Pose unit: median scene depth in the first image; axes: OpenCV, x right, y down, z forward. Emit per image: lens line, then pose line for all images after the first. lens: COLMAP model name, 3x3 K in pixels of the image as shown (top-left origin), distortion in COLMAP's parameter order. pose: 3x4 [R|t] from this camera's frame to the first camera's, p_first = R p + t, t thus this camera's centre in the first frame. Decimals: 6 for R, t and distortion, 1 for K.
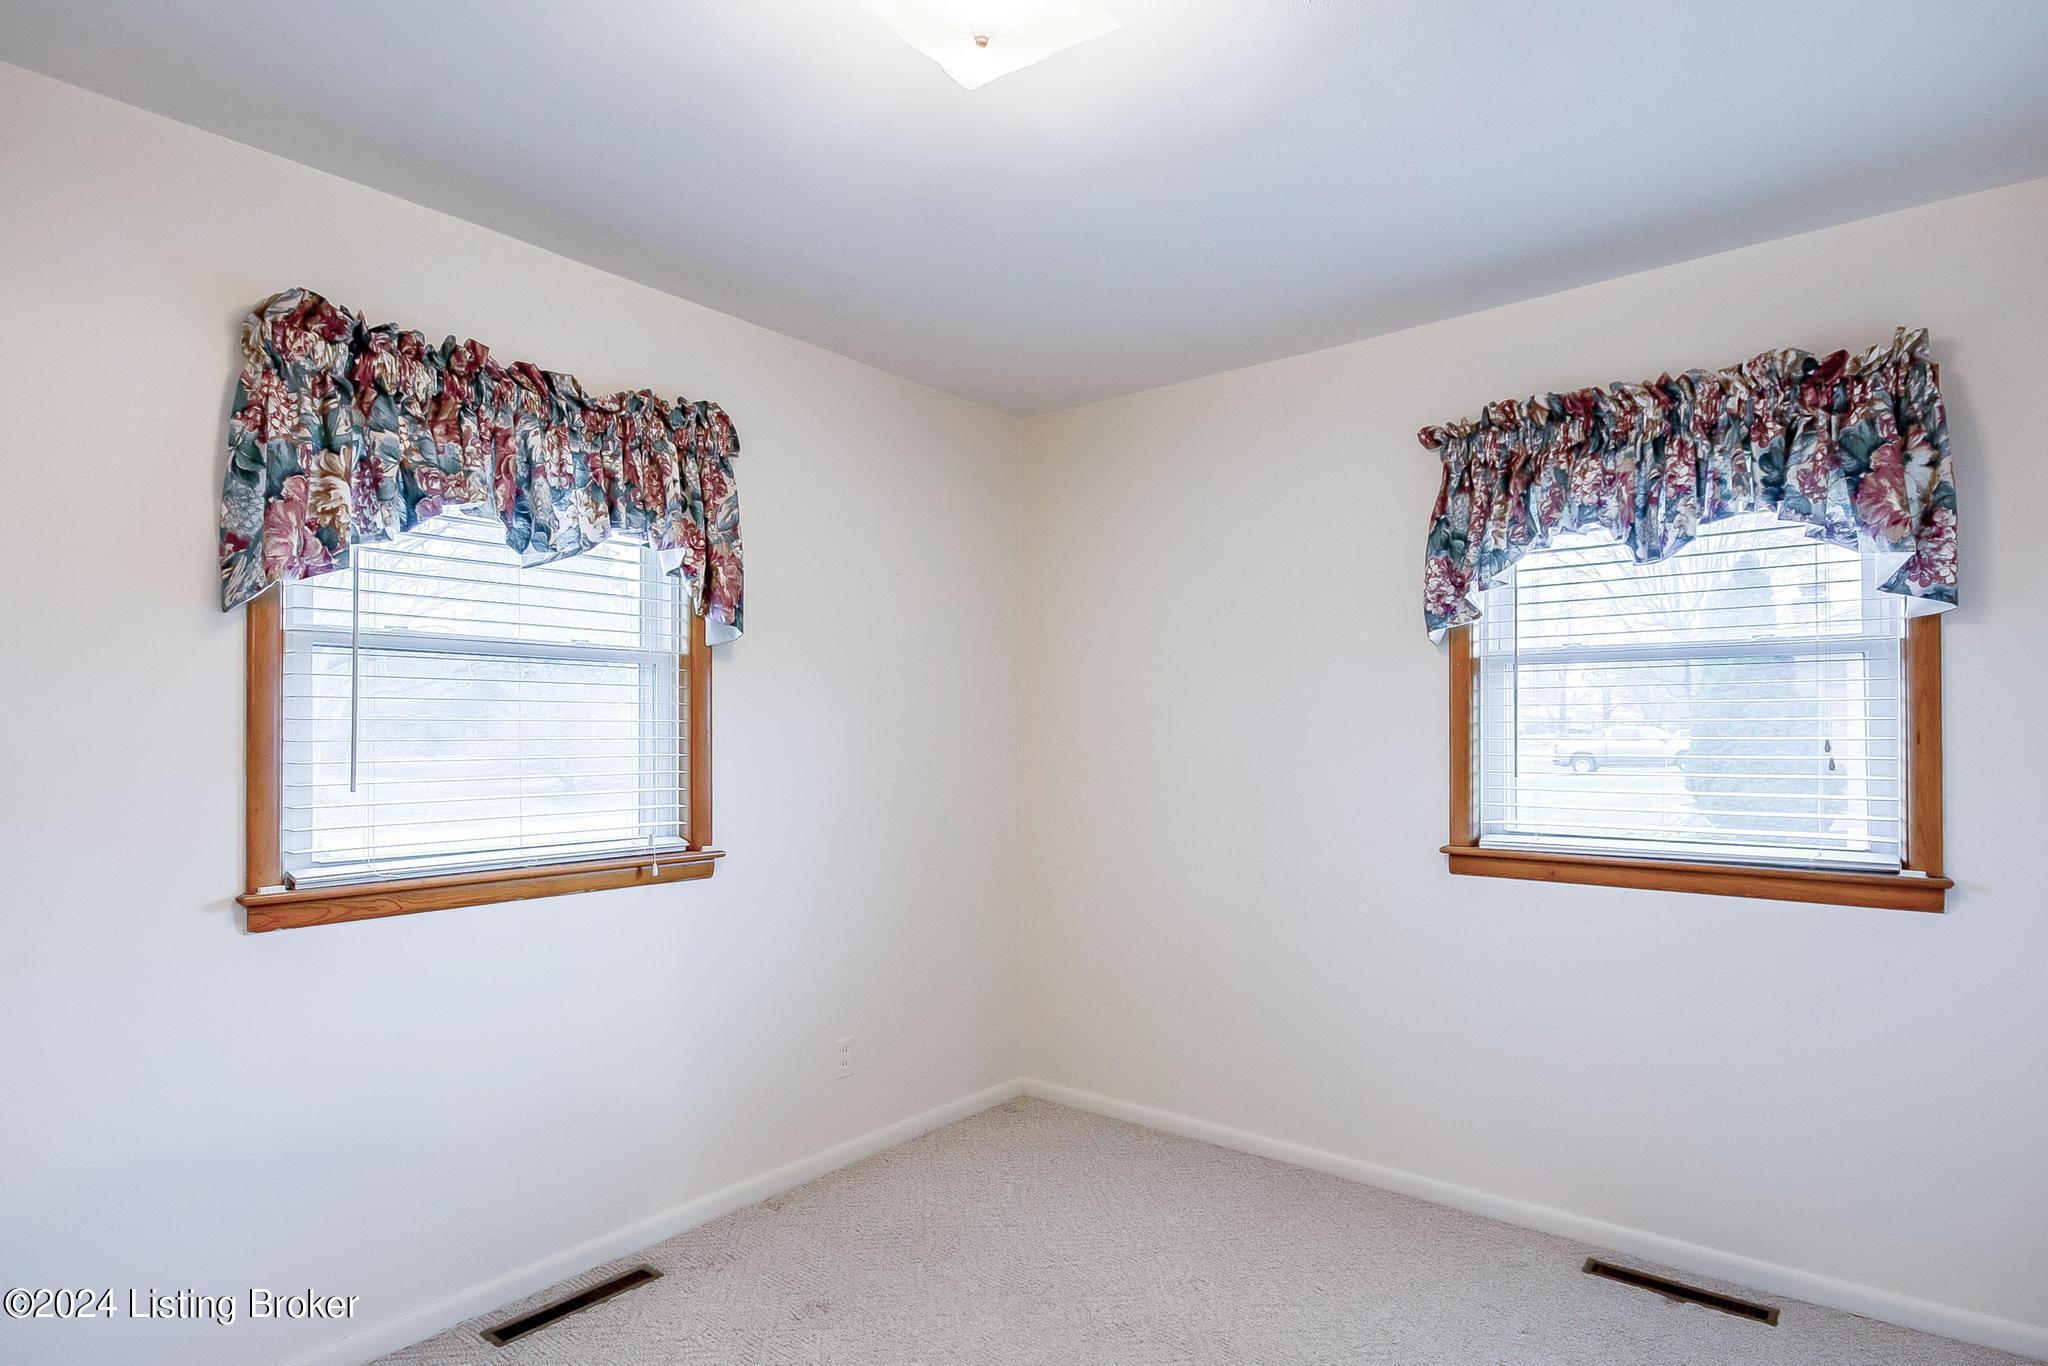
lens RADIAL K [[1083.5, 0, 1023.9], [0, 1083.5, 735.5], [0, 0, 1]] dist [0.000532, 0.000248]
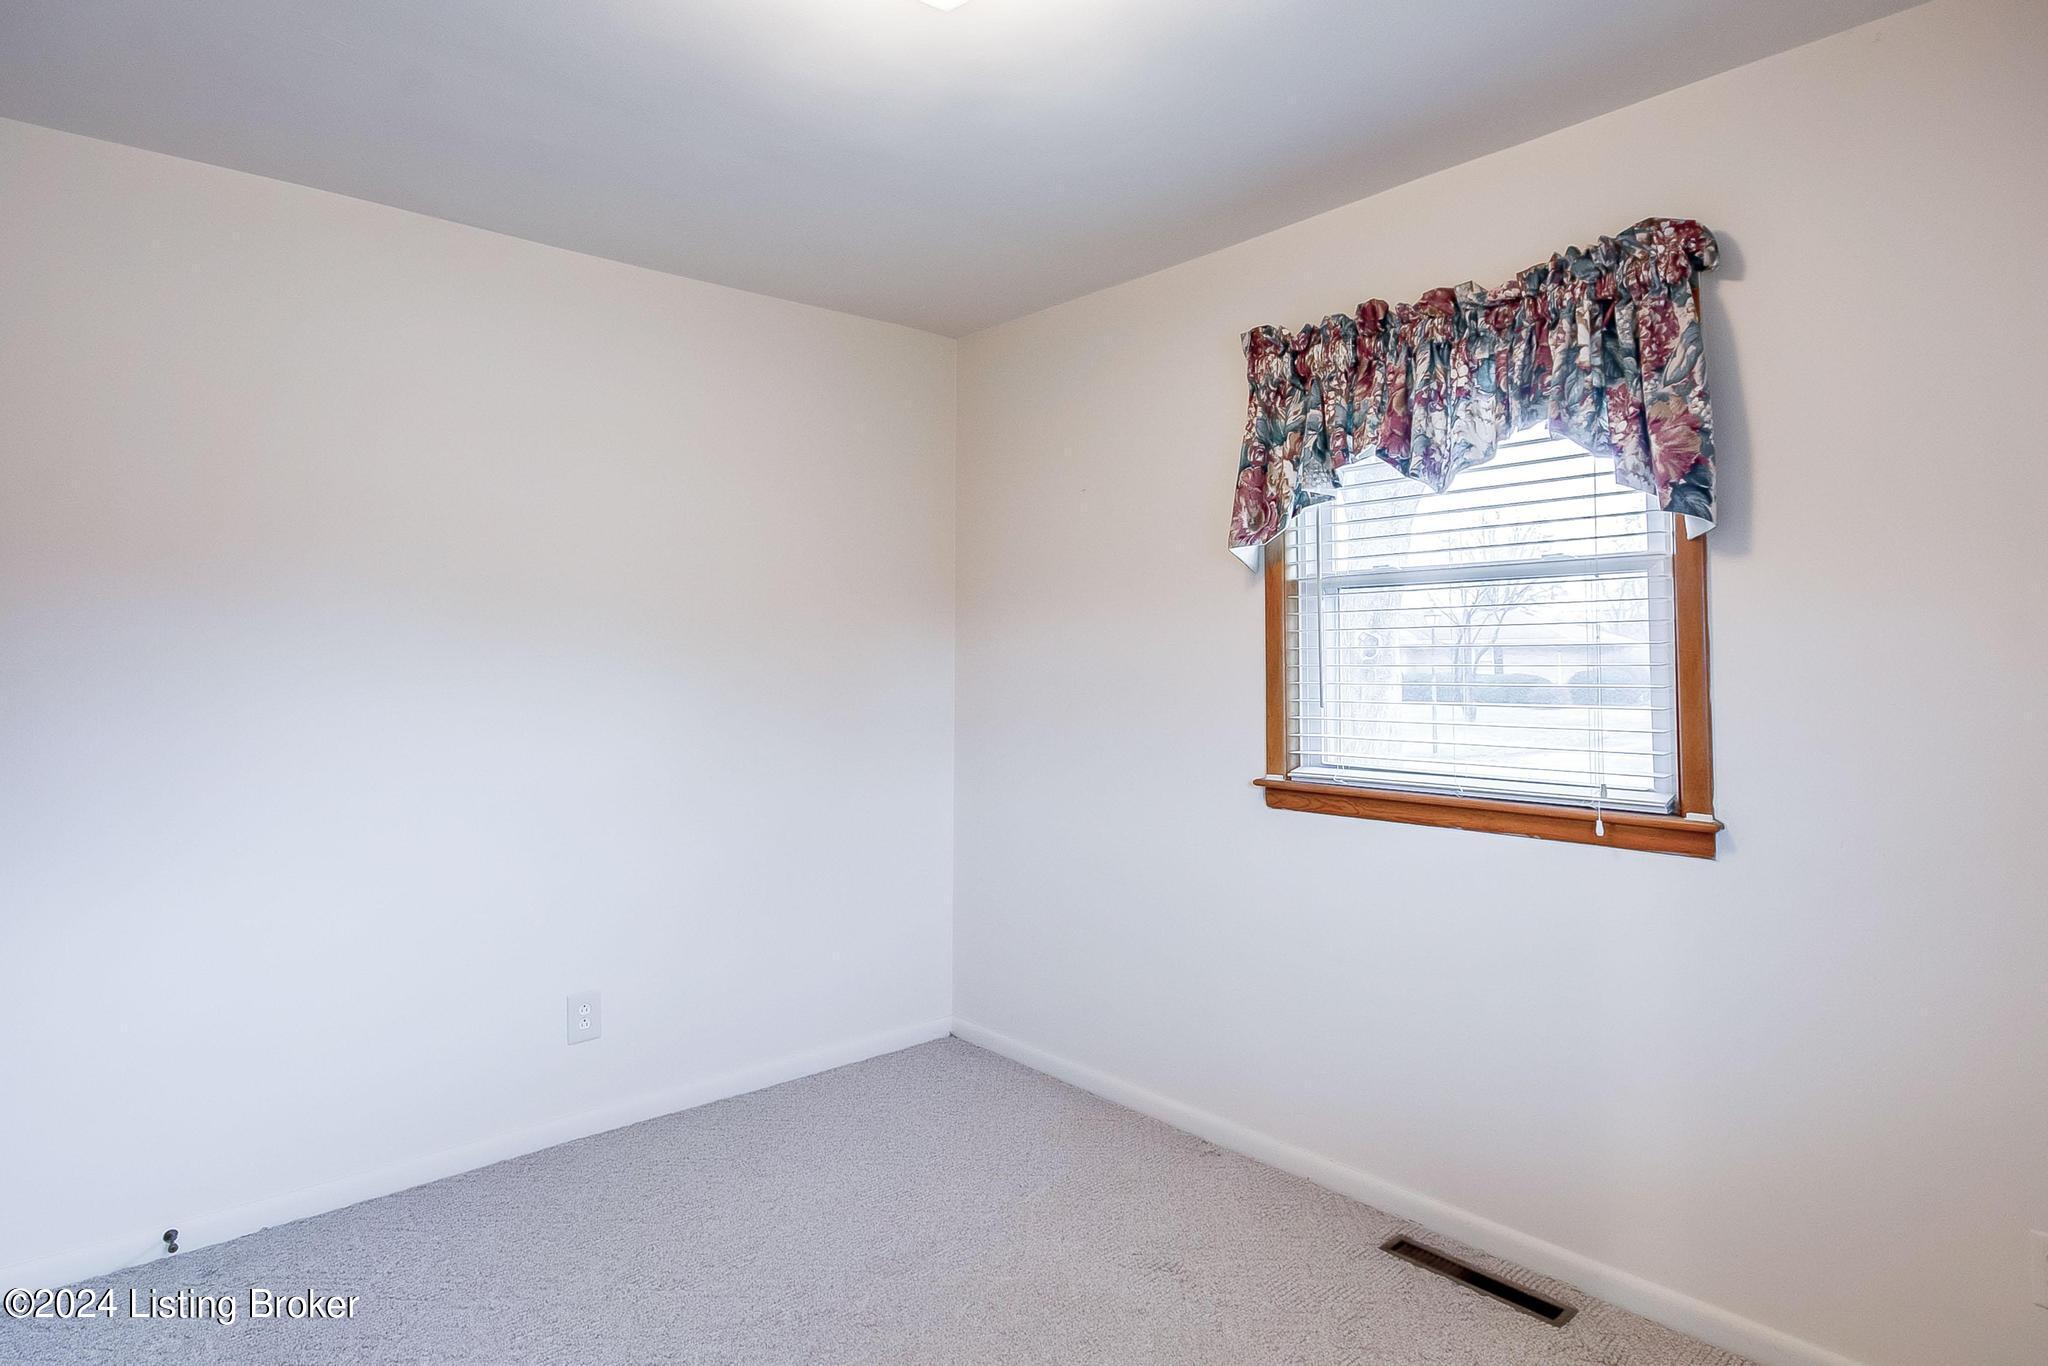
lens RADIAL K [[1062.3, 0, 1023.7], [0, 1062.3, 617.7], [0, 0, 1]] dist [-0.000433, 0.000434]
pose [[-0.133174, -0.039405, -0.990309, 0.513628], [0.002334, 0.999194, -0.040073, -0.001676], [0.991090, -0.007648, -0.132974, 0.692404]]
